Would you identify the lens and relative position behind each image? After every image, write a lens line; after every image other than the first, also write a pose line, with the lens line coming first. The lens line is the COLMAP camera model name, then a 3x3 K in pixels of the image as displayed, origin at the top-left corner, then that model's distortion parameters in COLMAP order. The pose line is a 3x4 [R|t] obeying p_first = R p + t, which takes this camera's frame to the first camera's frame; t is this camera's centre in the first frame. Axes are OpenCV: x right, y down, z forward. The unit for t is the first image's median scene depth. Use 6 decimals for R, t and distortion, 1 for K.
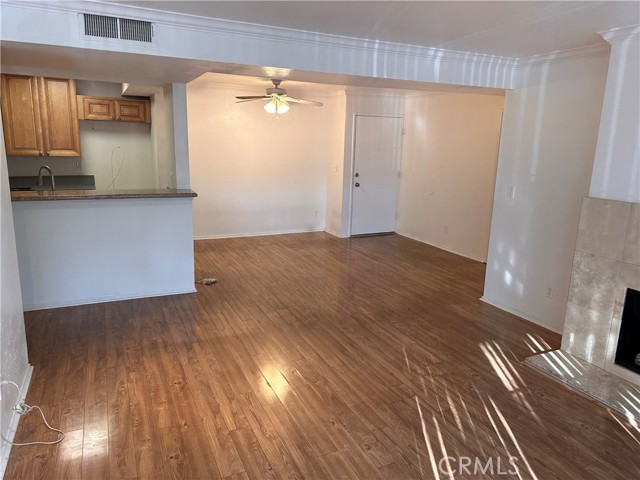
lens RADIAL K [[452.9, 0, 323.8], [0, 452.9, 238.5], [0, 0, 1]] dist [0.053206, -0.065407]
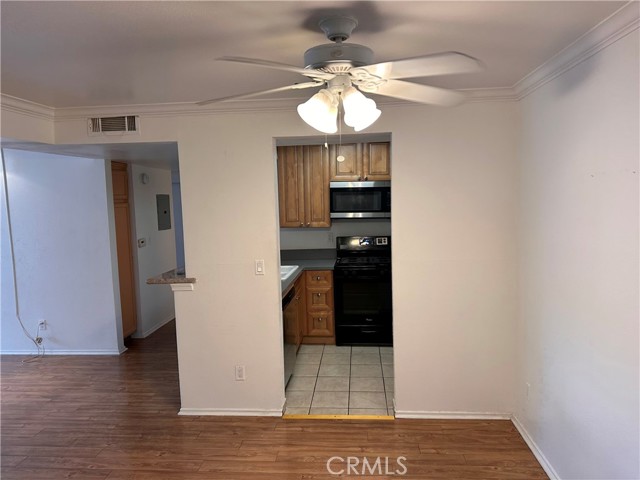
lens RADIAL K [[452.9, 0, 323.8], [0, 452.9, 238.5], [0, 0, 1]] dist [0.053206, -0.065407]
pose [[-0.504250, 0.063336, -0.861232, 0.310653], [-0.174775, 0.969183, 0.173605, -0.461266], [0.845687, 0.238062, -0.477641, 2.082297]]
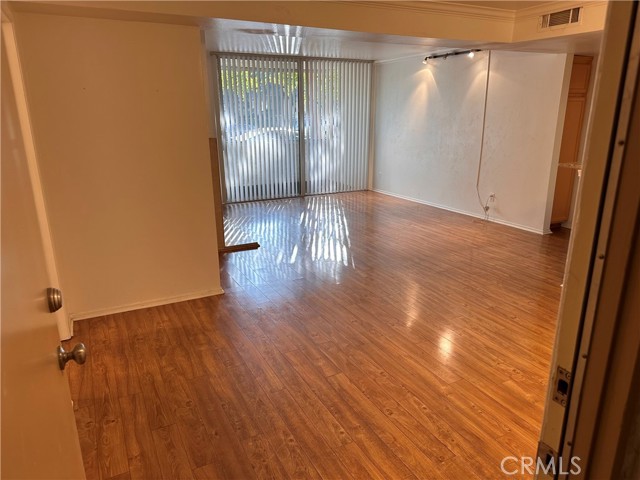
lens RADIAL K [[452.9, 0, 323.8], [0, 452.9, 238.5], [0, 0, 1]] dist [0.053206, -0.065407]
pose [[-0.999100, -0.010128, -0.041180, 0.274384], [-0.028375, 0.881310, 0.471687, -0.486659], [0.031515, 0.472431, -0.880804, 2.372862]]
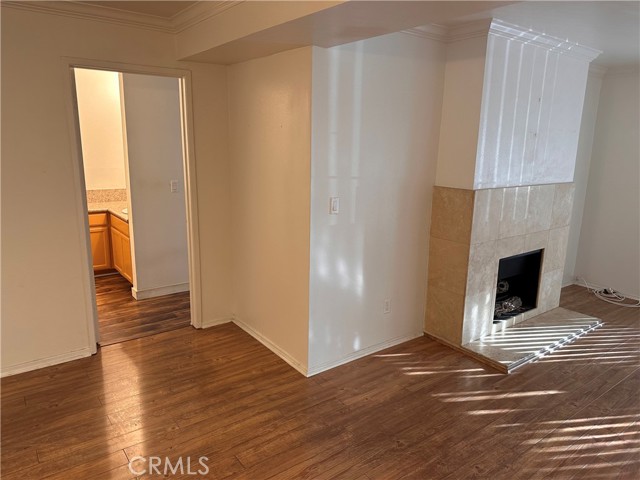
lens RADIAL K [[452.9, 0, 323.8], [0, 452.9, 238.5], [0, 0, 1]] dist [0.053206, -0.065407]
pose [[-0.201018, -0.237044, 0.950475, -0.318564], [0.177622, 0.945376, 0.273339, -0.314146], [-0.963349, 0.223771, -0.147933, 1.456676]]
